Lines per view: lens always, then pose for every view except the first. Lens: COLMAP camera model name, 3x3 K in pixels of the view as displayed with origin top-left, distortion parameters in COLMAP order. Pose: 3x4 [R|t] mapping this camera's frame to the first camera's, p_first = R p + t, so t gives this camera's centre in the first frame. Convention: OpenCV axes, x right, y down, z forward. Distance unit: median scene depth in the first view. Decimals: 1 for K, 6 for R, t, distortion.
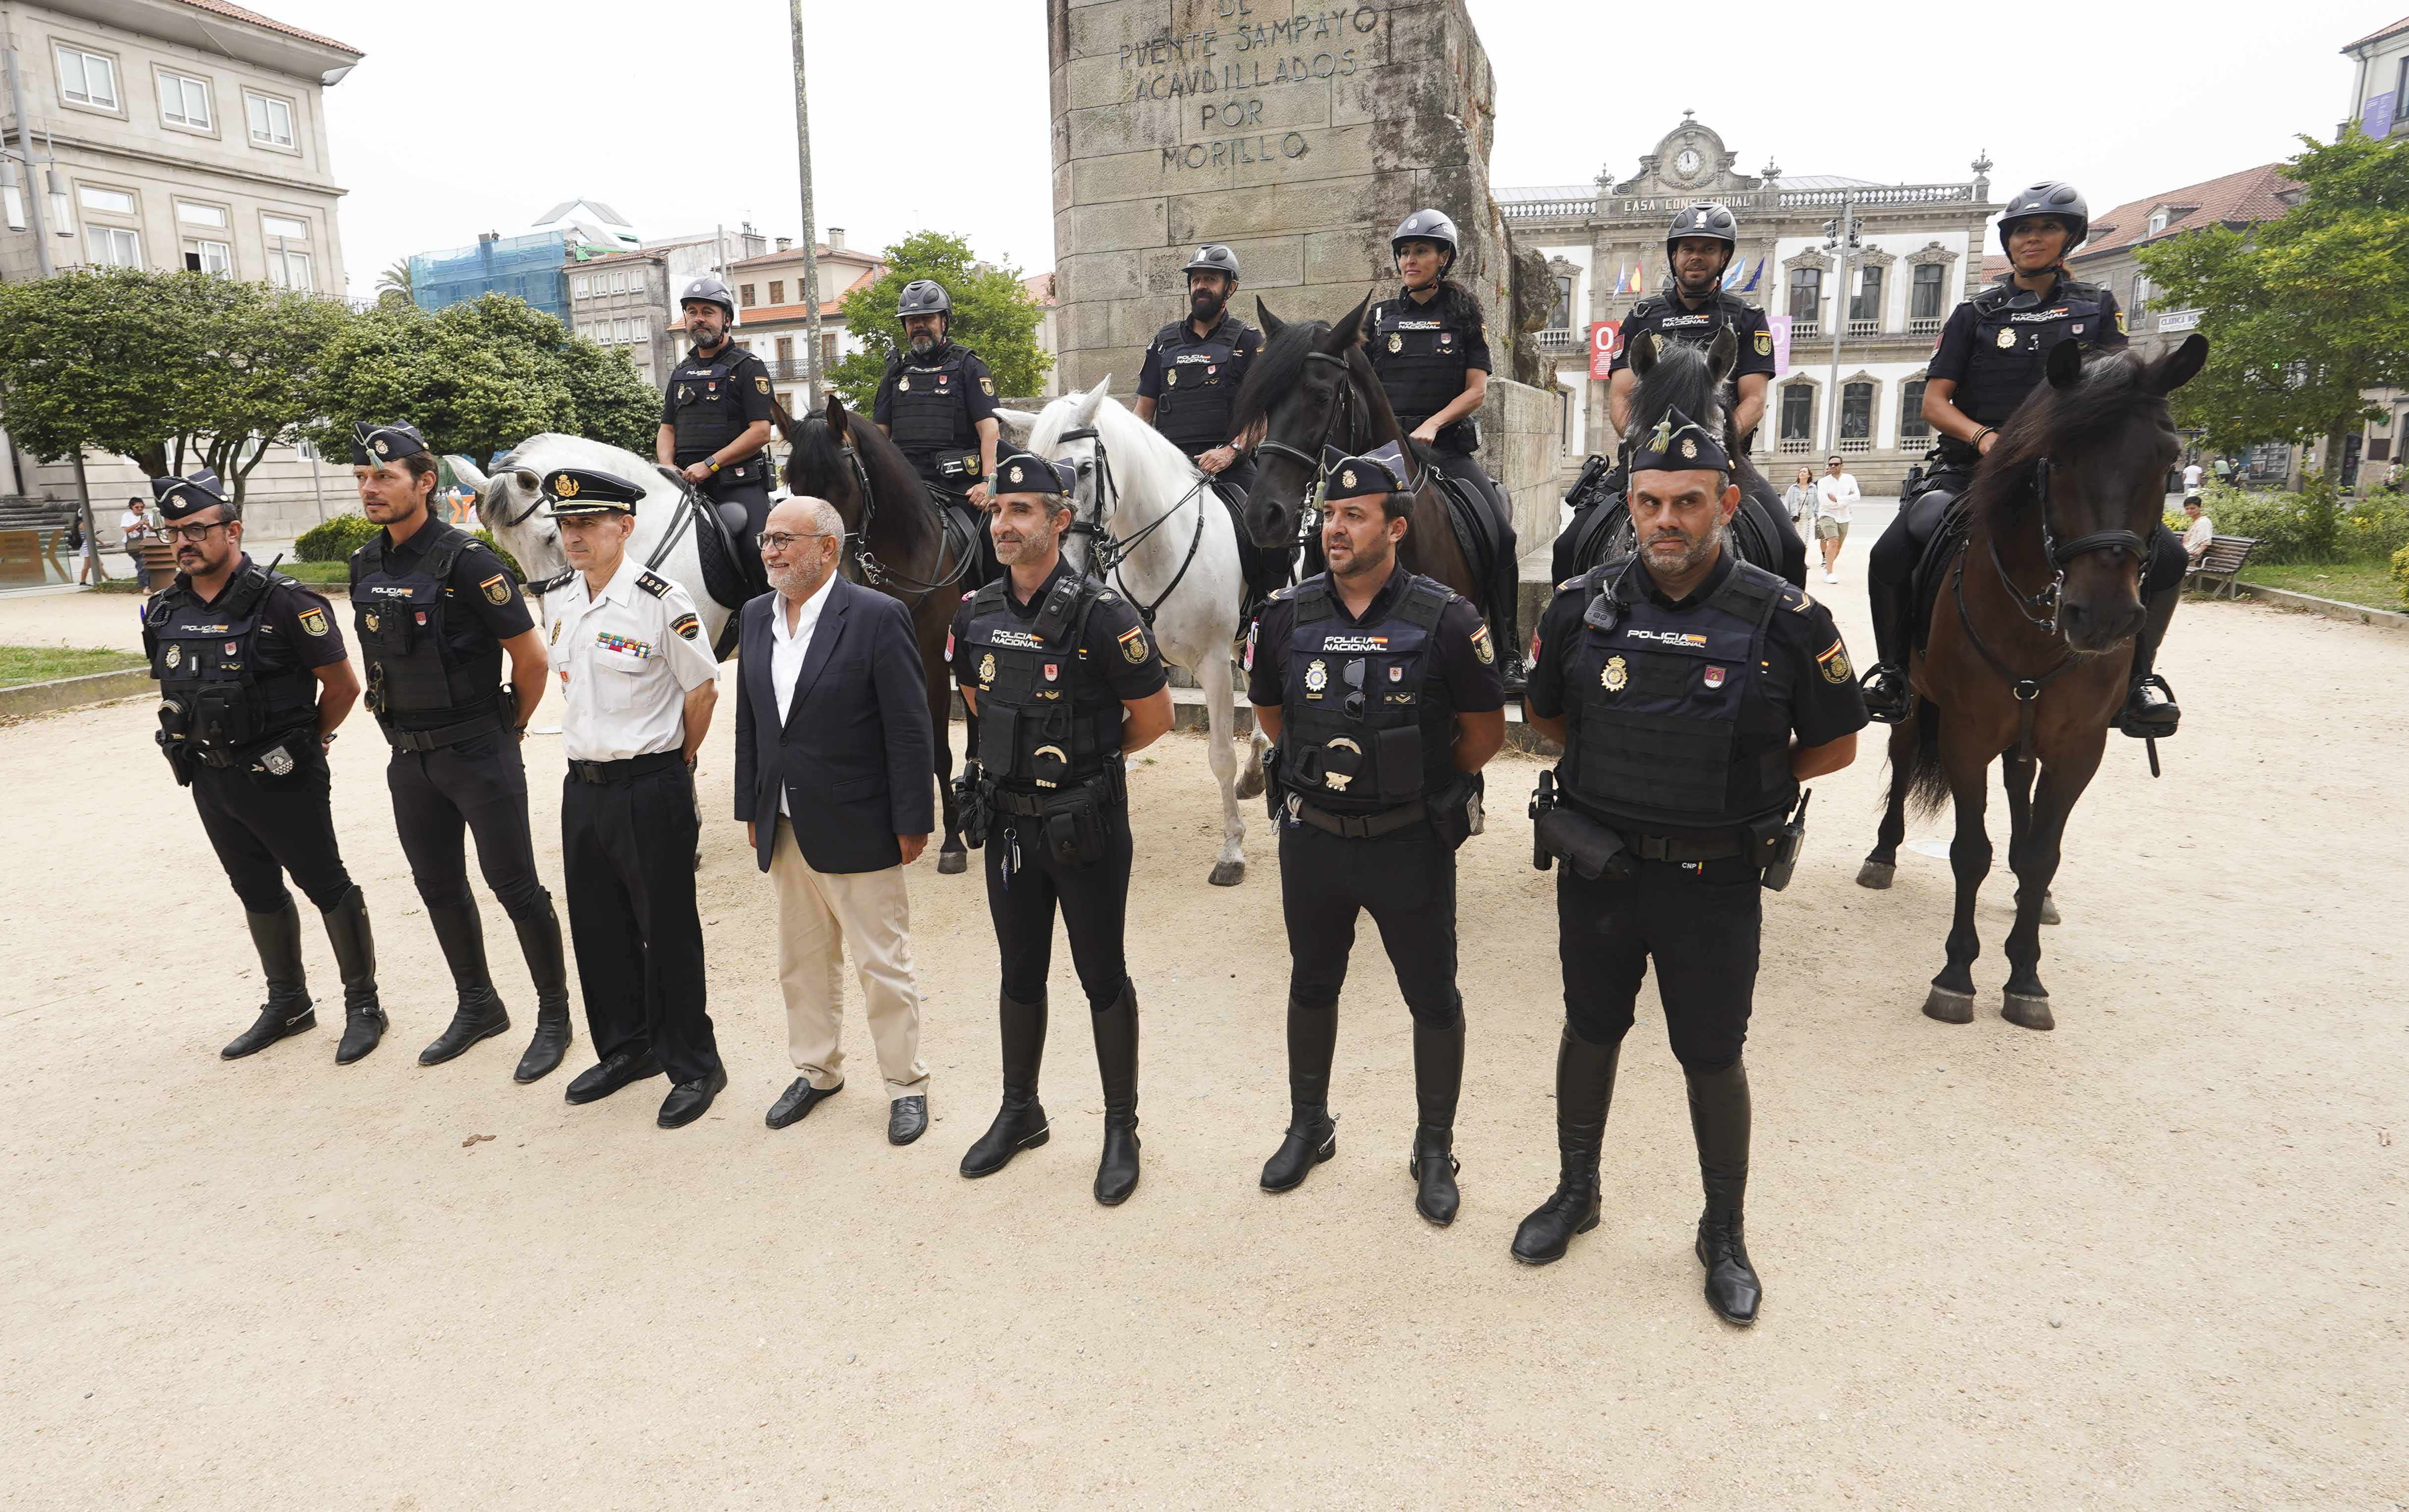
lens RADIAL K [[1364.7, 0, 1131.7], [0, 1364.7, 727.2], [0, 0, 1]] dist [-0.023751, 0.011952]
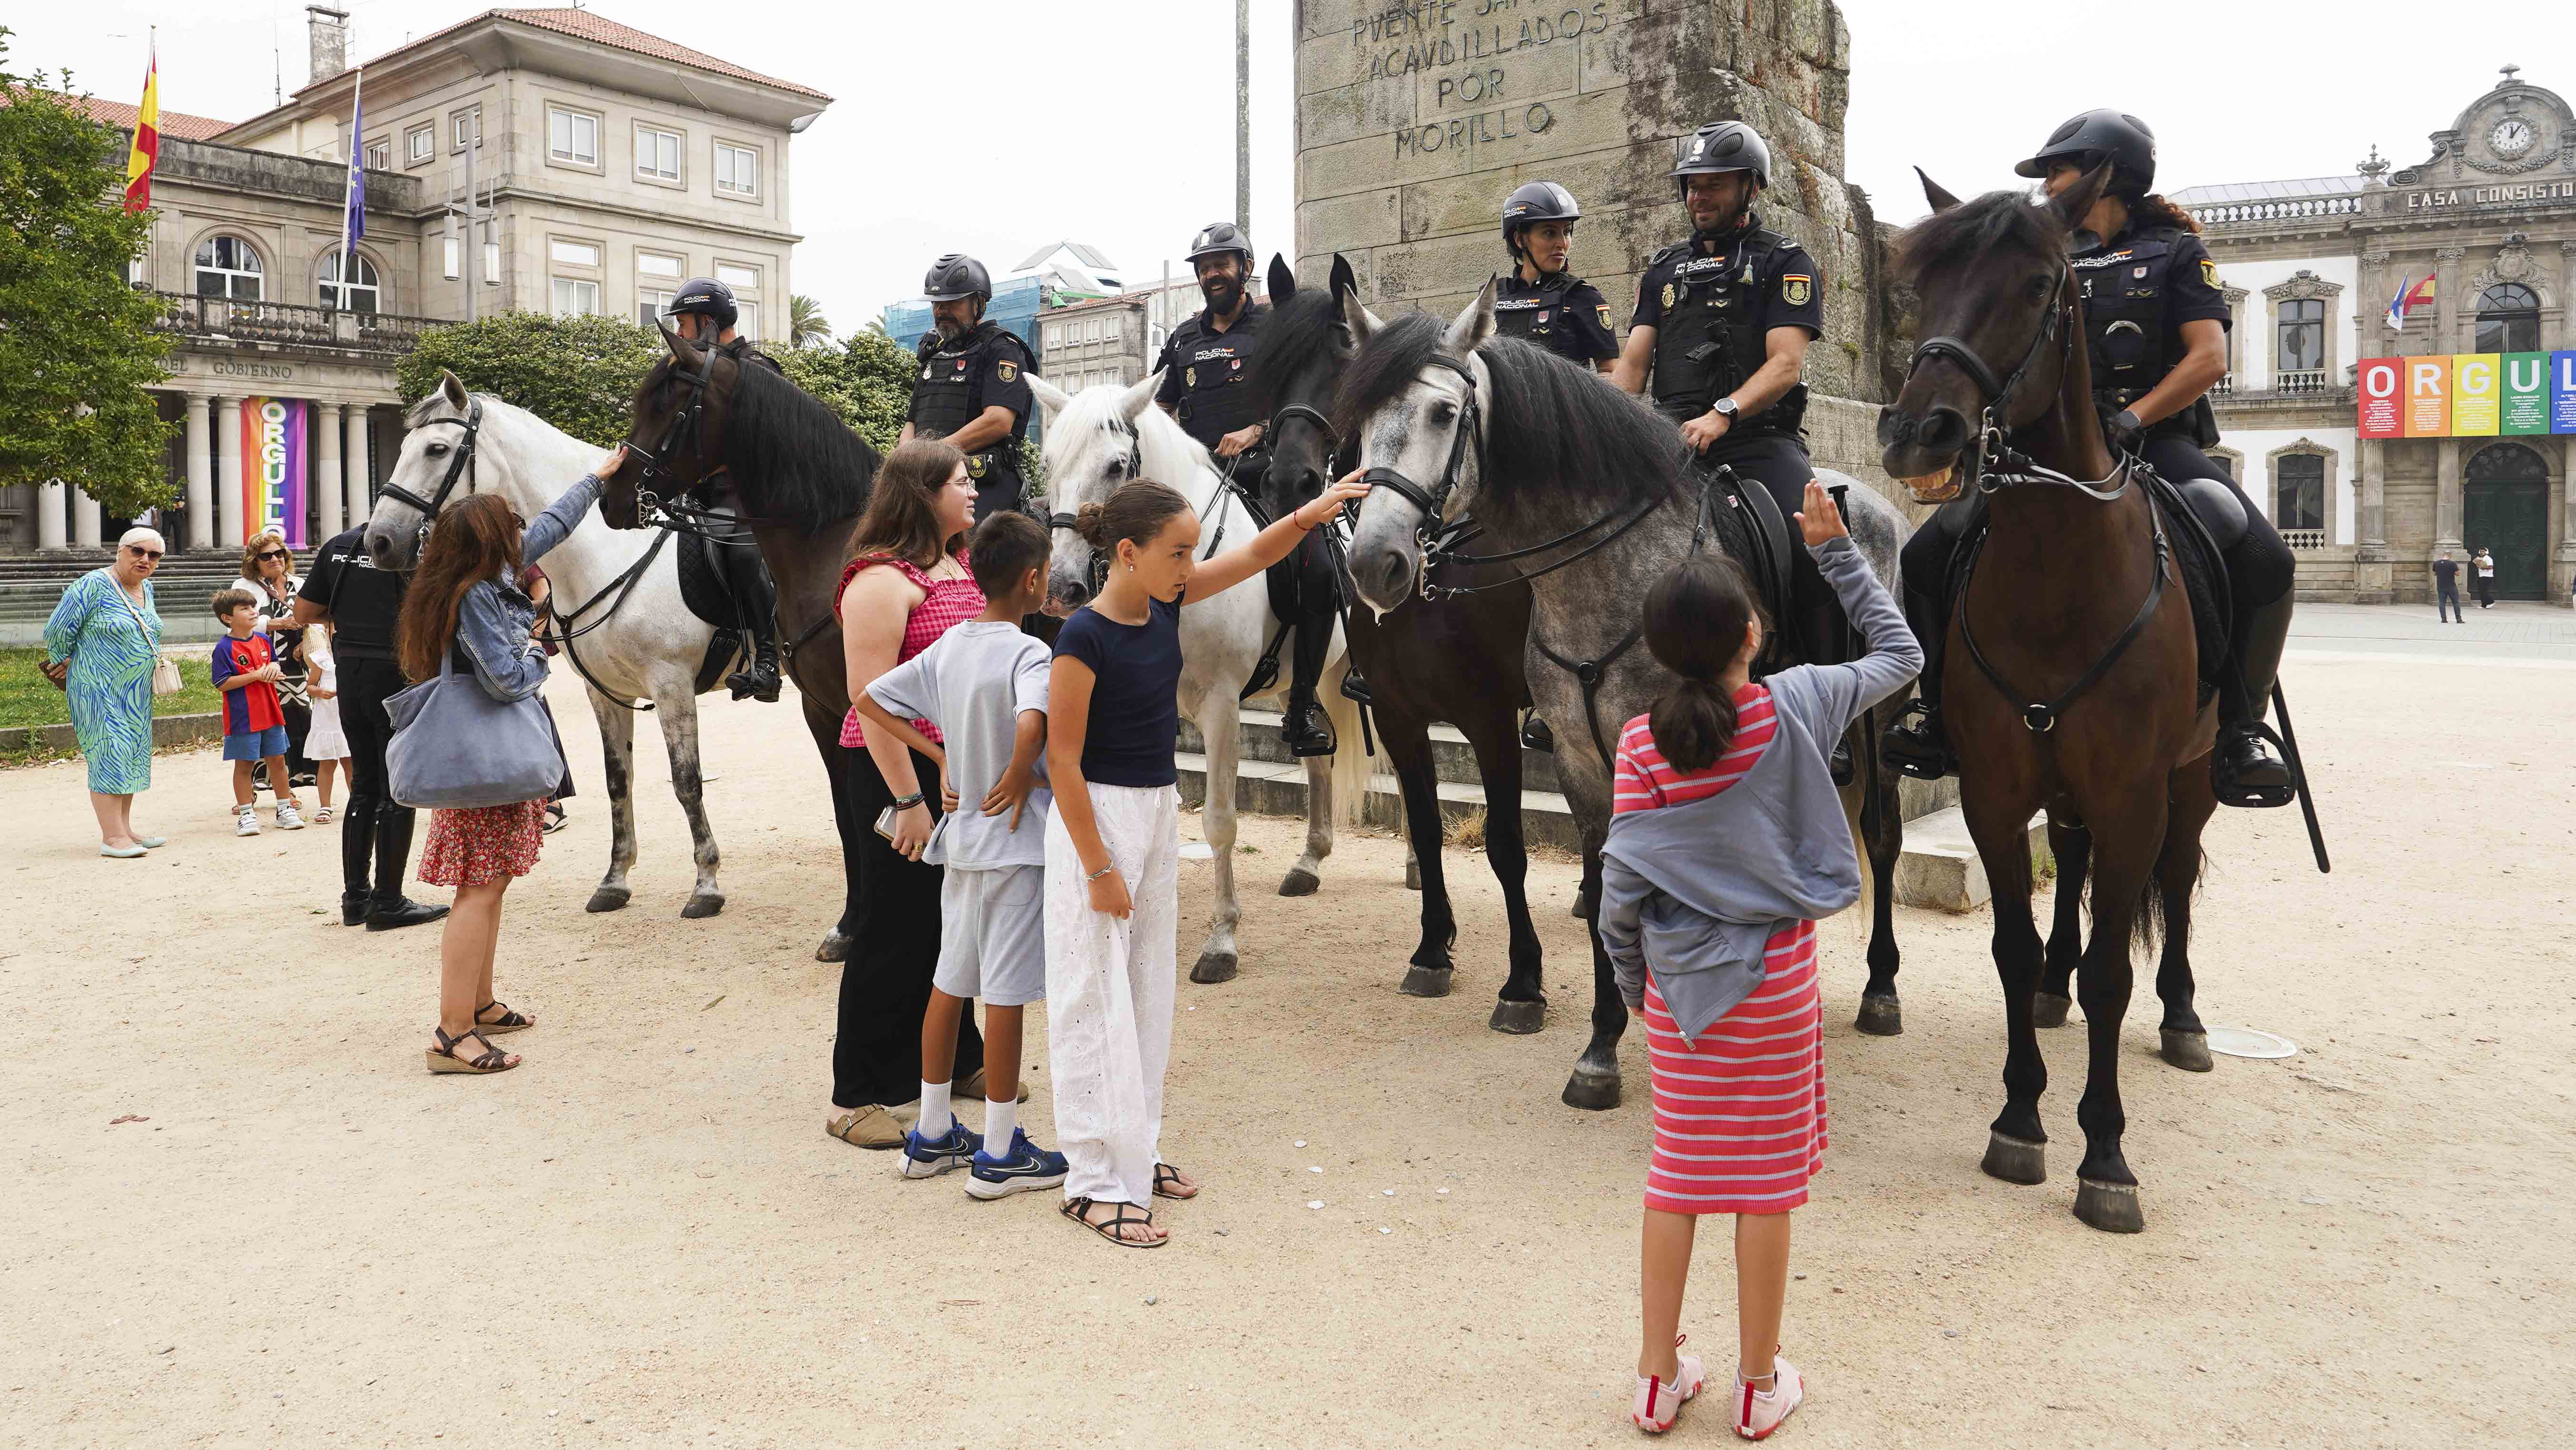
lens RADIAL K [[1719.7, 0, 1236.0], [0, 1719.7, 620.1], [0, 0, 1]] dist [-0.008674, 0.004652]
pose [[0.951604, 0.031999, -0.305657, 0.142702], [-0.077856, 0.987222, -0.139038, 0.017242], [0.297303, 0.156106, 0.941935, 0.004205]]
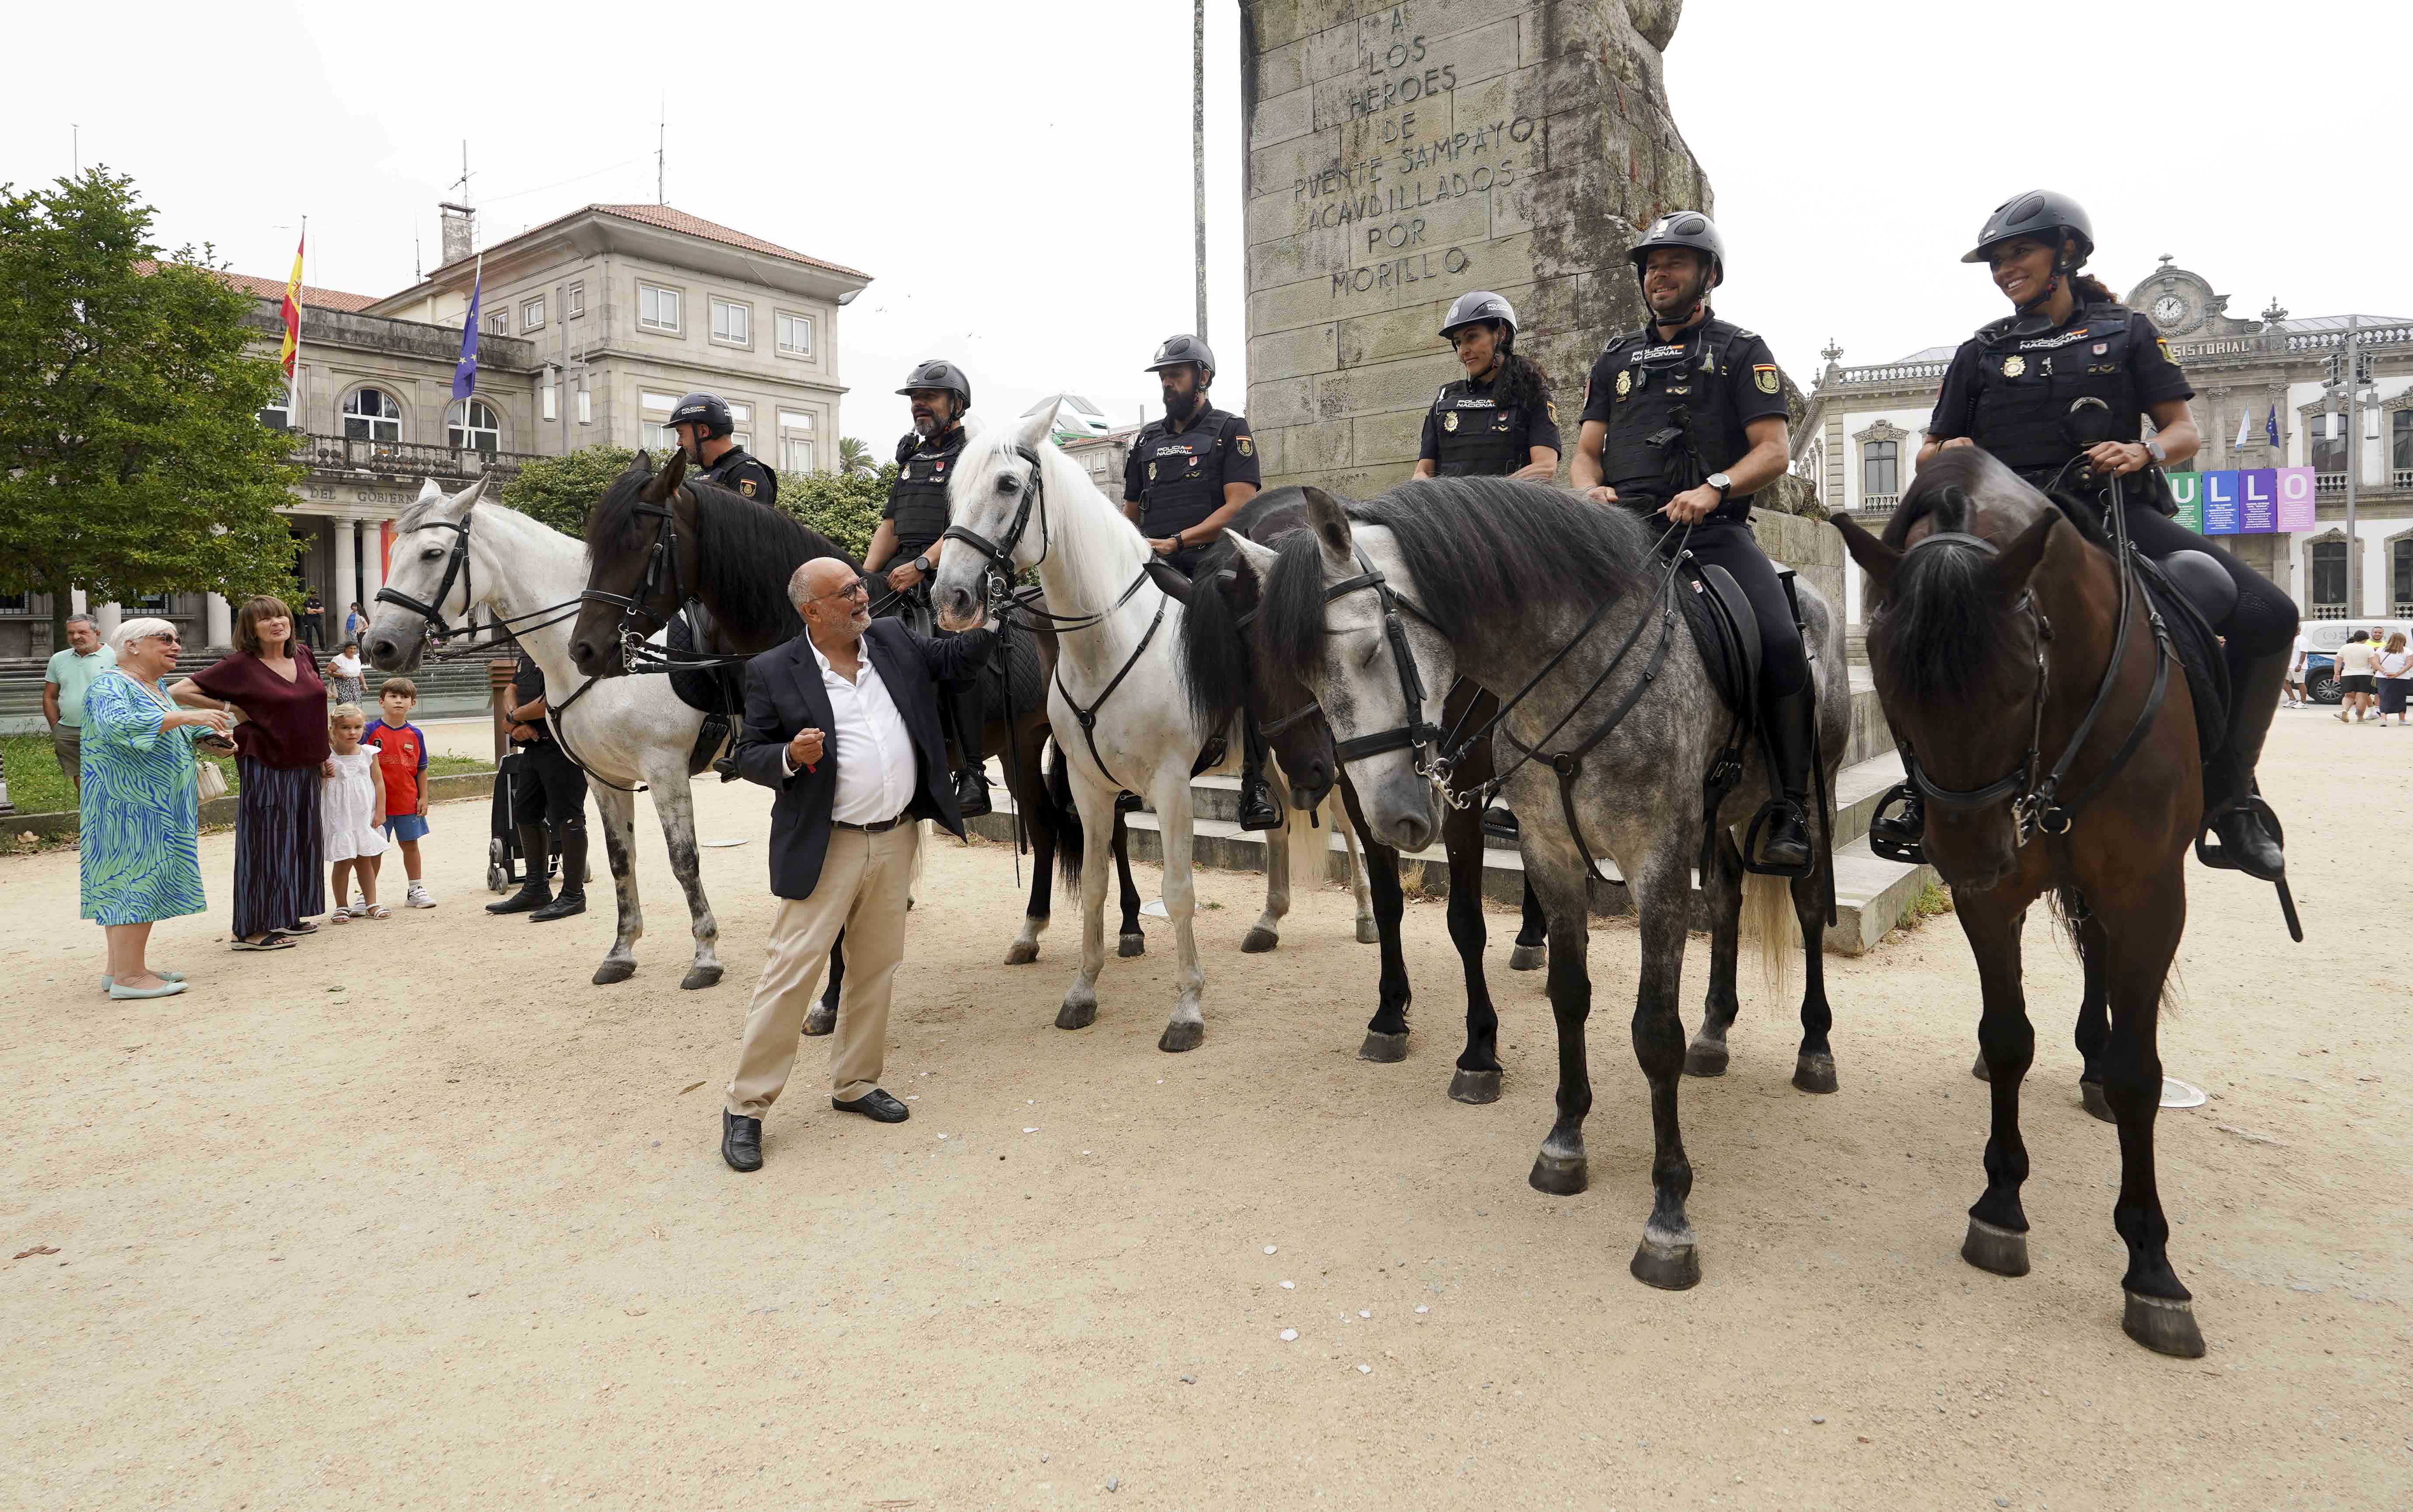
lens RADIAL K [[1324.2, 0, 1268.8], [0, 1324.2, 674.1], [0, 0, 1]] dist [-0.019593, 0.011576]
pose [[0.966042, 0.015269, -0.257934, 0.123524], [-0.056515, 0.986568, -0.153266, 0.004929], [0.252129, 0.162638, 0.953928, 0.065665]]
